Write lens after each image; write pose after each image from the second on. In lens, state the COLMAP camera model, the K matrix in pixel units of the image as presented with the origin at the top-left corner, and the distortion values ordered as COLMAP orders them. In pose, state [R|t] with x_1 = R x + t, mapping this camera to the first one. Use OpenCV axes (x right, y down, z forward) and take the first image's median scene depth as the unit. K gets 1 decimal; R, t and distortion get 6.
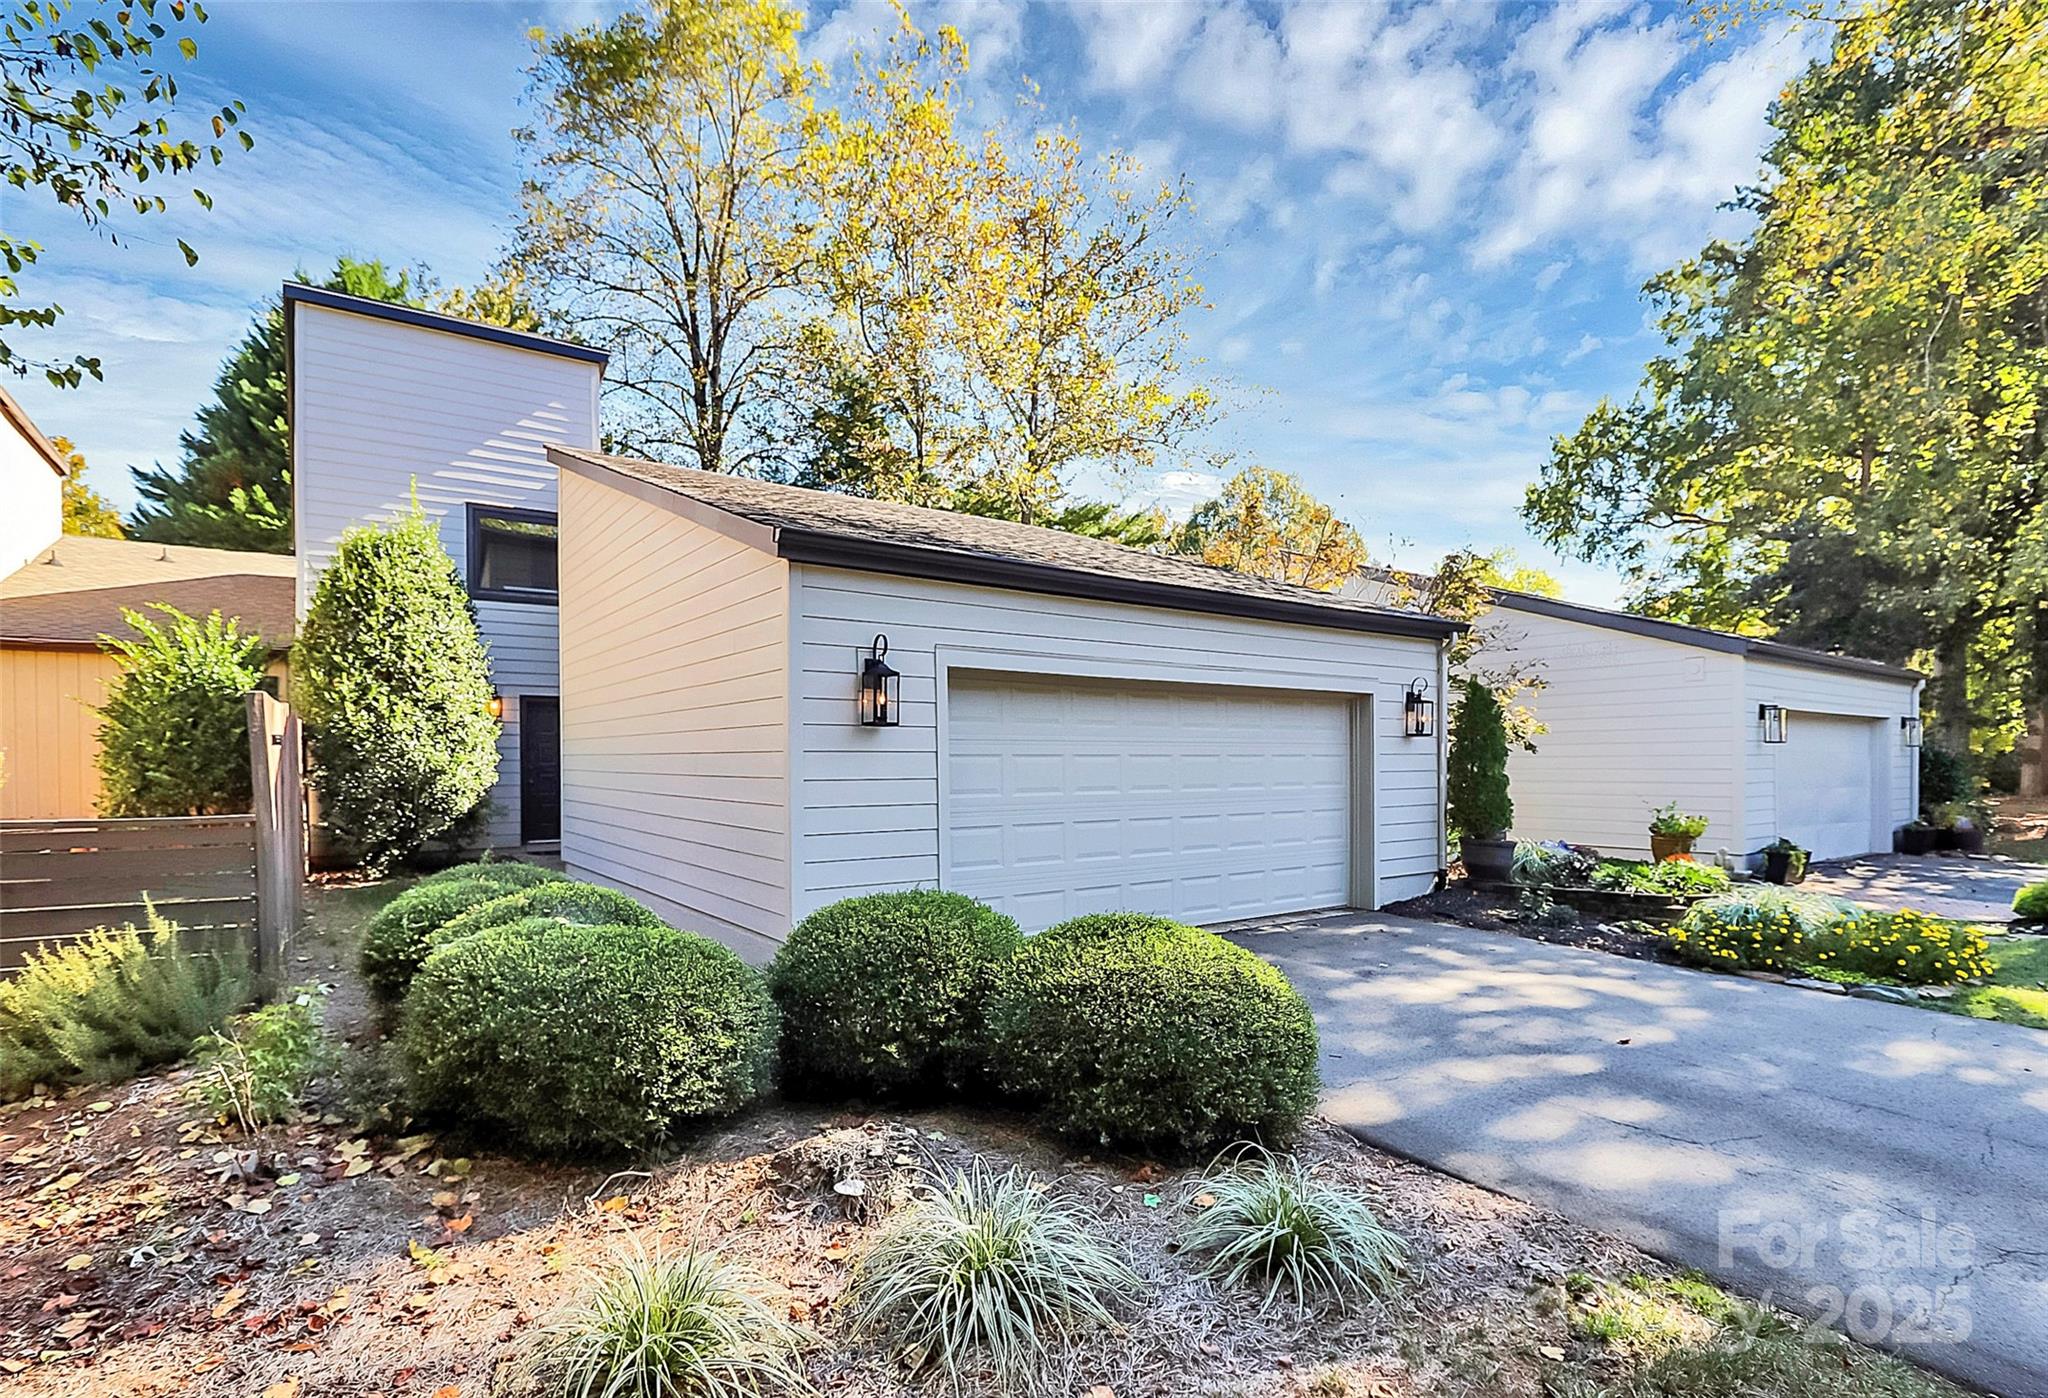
lens RADIAL K [[995.7, 0, 1023.4], [0, 995.7, 767.1], [0, 0, 1]] dist [-0.001355, -0.000545]
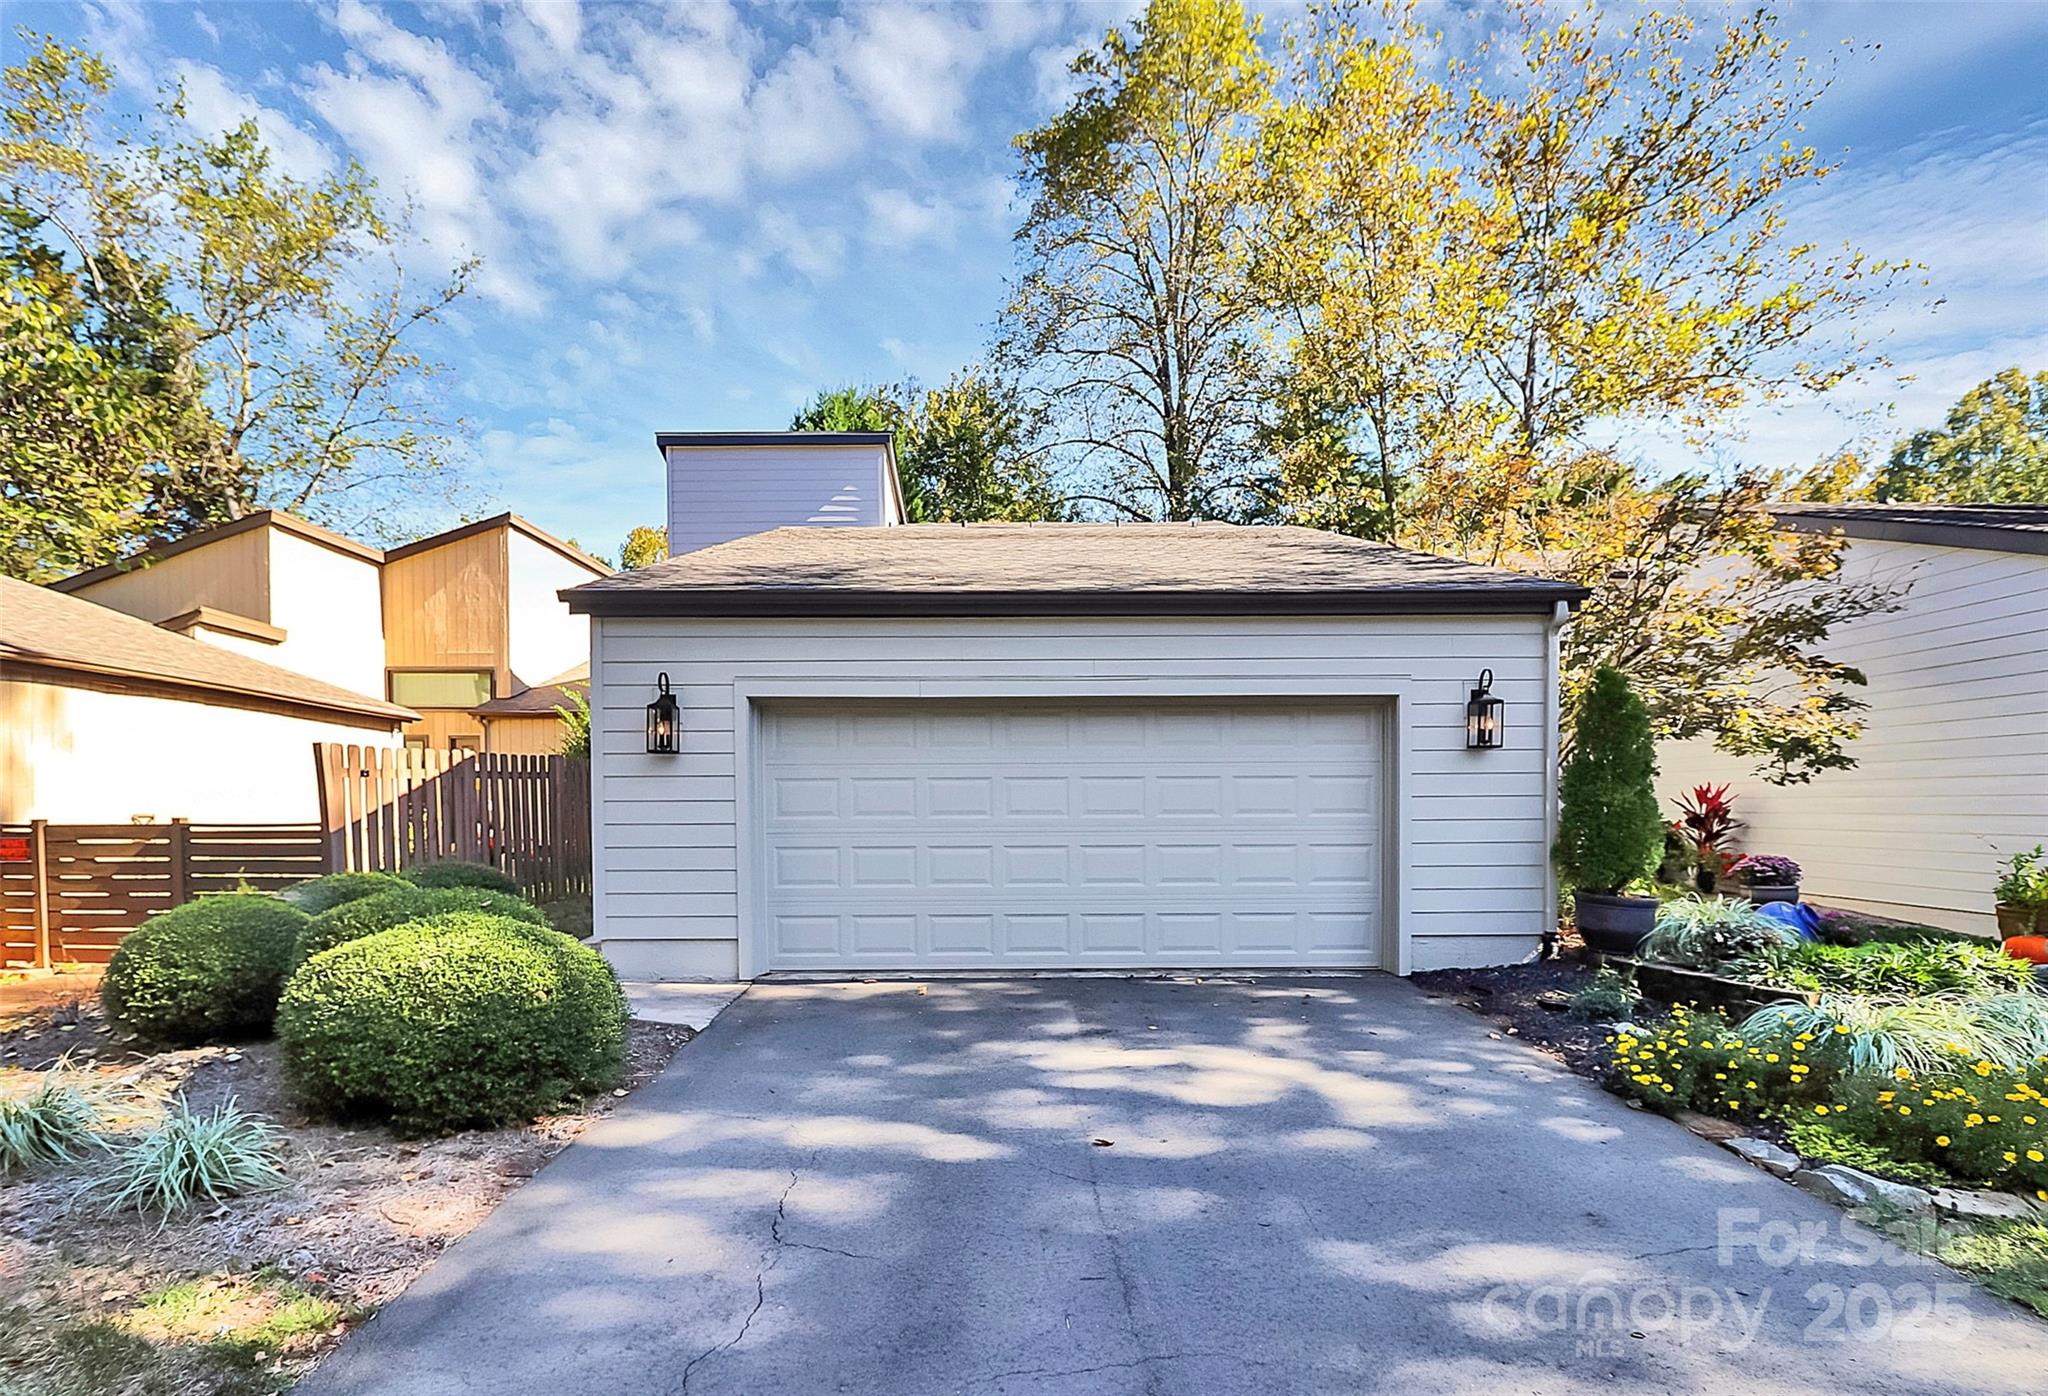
lens RADIAL K [[997.1, 0, 1023.6], [0, 997.1, 834.1], [0, 0, 1]] dist [-0.001860, -0.000497]
pose [[0.815806, 0.020806, -0.577952, 0.562534], [-0.001149, 0.999409, 0.034357, 0.007319], [0.578325, -0.027364, 0.815348, 0.201783]]
